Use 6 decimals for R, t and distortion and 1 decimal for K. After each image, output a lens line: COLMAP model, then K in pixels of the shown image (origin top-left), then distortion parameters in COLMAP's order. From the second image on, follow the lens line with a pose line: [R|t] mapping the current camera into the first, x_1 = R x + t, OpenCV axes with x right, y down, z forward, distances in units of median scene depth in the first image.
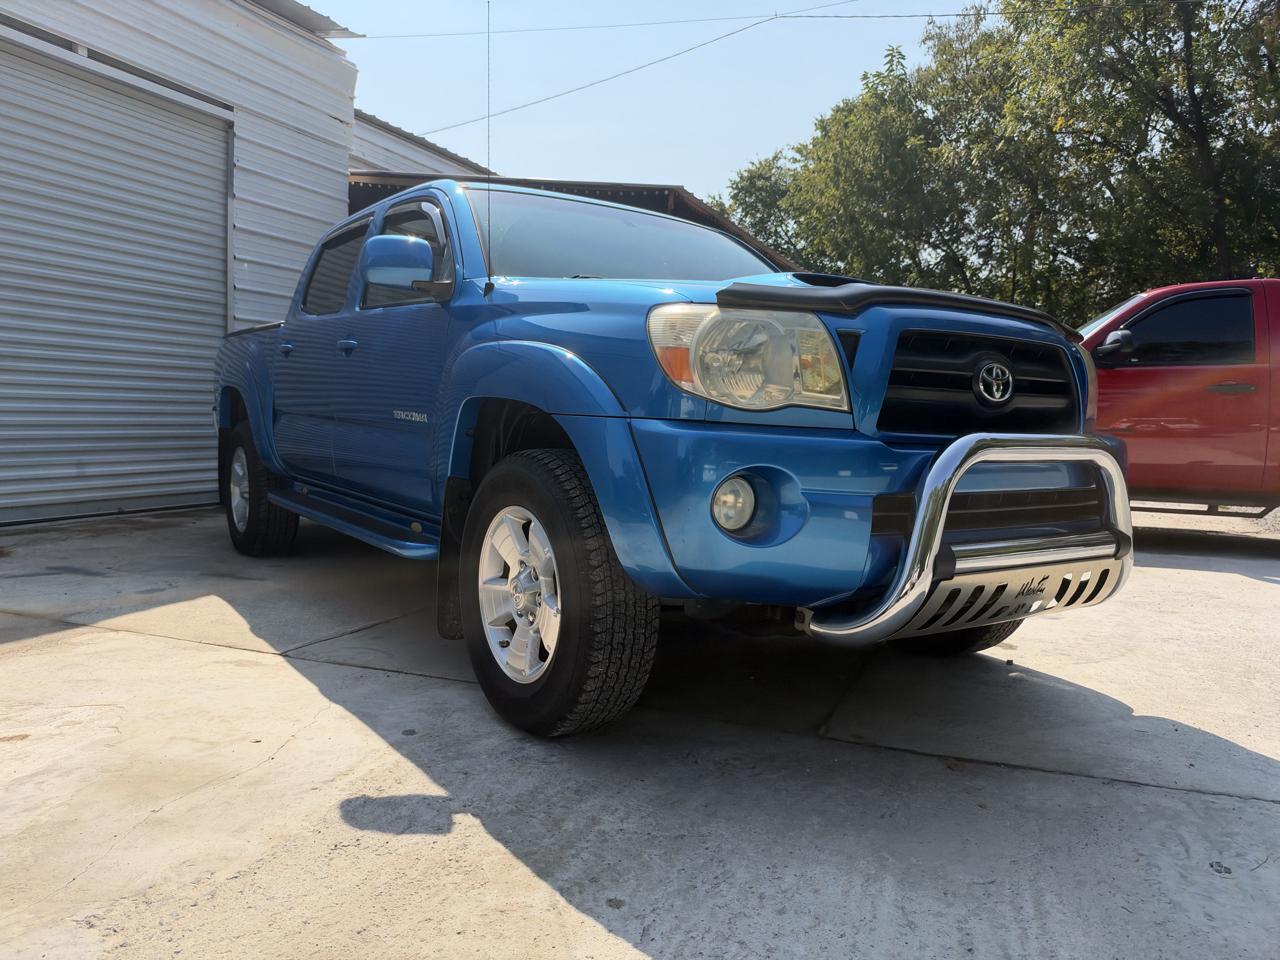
lens RADIAL K [[946.2, 0, 627.9], [0, 946.2, 481.6], [0, 0, 1]] dist [-0.004086, -0.014545]
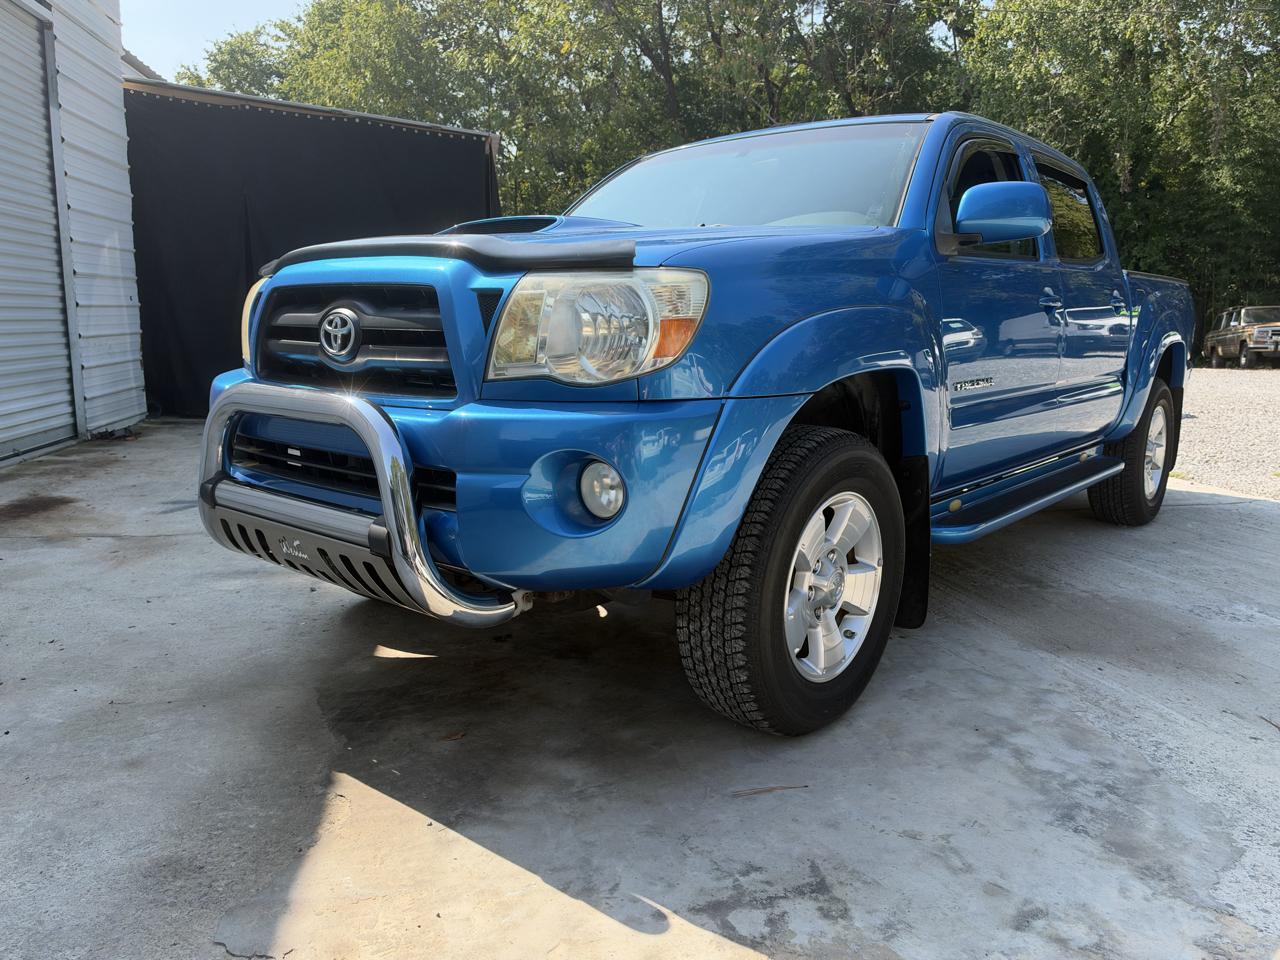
lens RADIAL K [[946.2, 0, 641.1], [0, 946.2, 492.1], [0, 0, 1]] dist [-0.004086, -0.014545]
pose [[0.839913, -0.109722, 0.531514, -1.093848], [0.044255, 0.989936, 0.134421, -0.061197], [-0.540914, -0.089380, 0.836315, -0.267783]]
